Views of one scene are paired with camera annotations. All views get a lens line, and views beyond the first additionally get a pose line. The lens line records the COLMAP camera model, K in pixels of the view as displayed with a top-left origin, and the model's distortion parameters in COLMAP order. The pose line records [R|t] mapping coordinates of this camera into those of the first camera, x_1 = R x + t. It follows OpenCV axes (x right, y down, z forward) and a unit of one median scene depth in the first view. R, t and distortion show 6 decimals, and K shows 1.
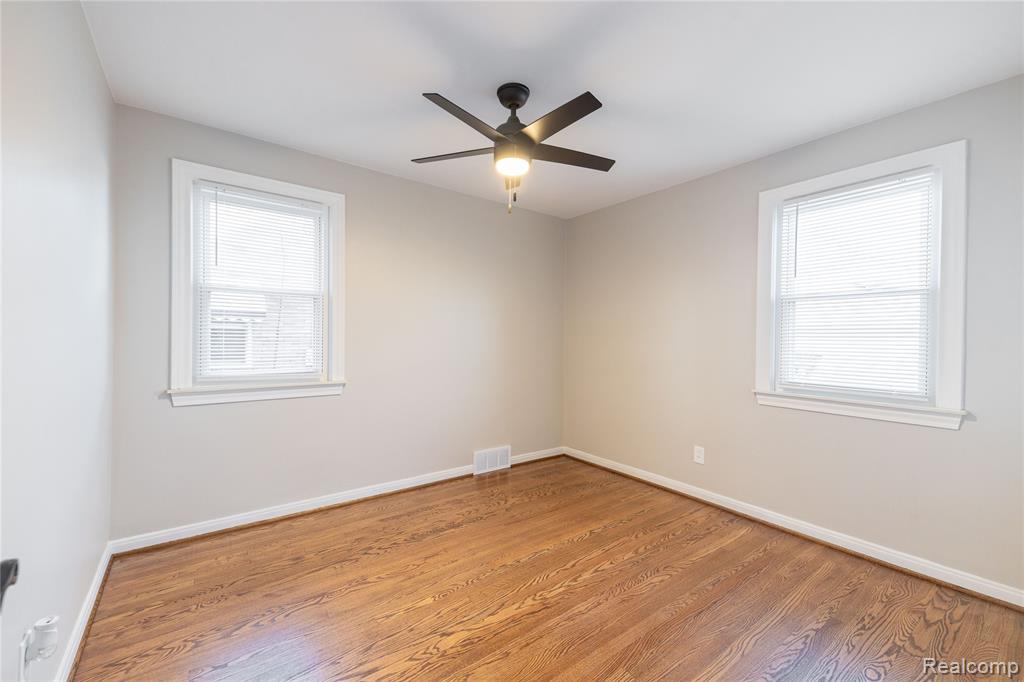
lens RADIAL K [[419.6, 0, 508.7], [0, 419.6, 338.2], [0, 0, 1]] dist [0.057709, -0.021964]
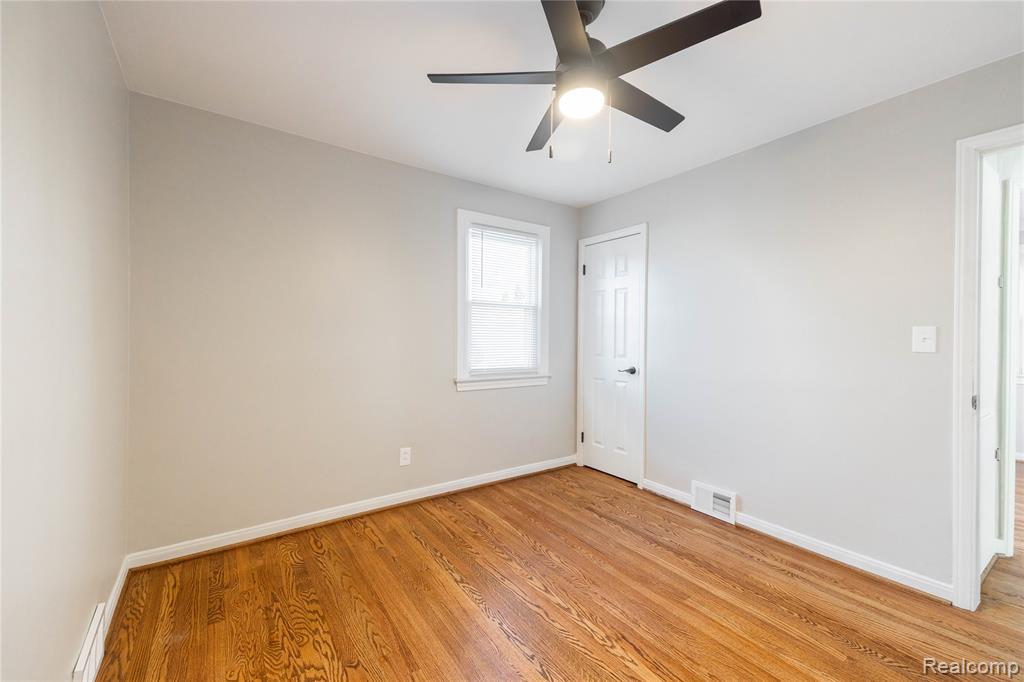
lens RADIAL K [[419.6, 0, 508.7], [0, 419.6, 338.2], [0, 0, 1]] dist [0.057709, -0.021964]
pose [[0.024570, -0.016365, 0.999564, -0.636533], [-0.002456, 0.999862, 0.016430, -0.011323], [-0.999695, -0.002859, 0.024526, 0.959110]]
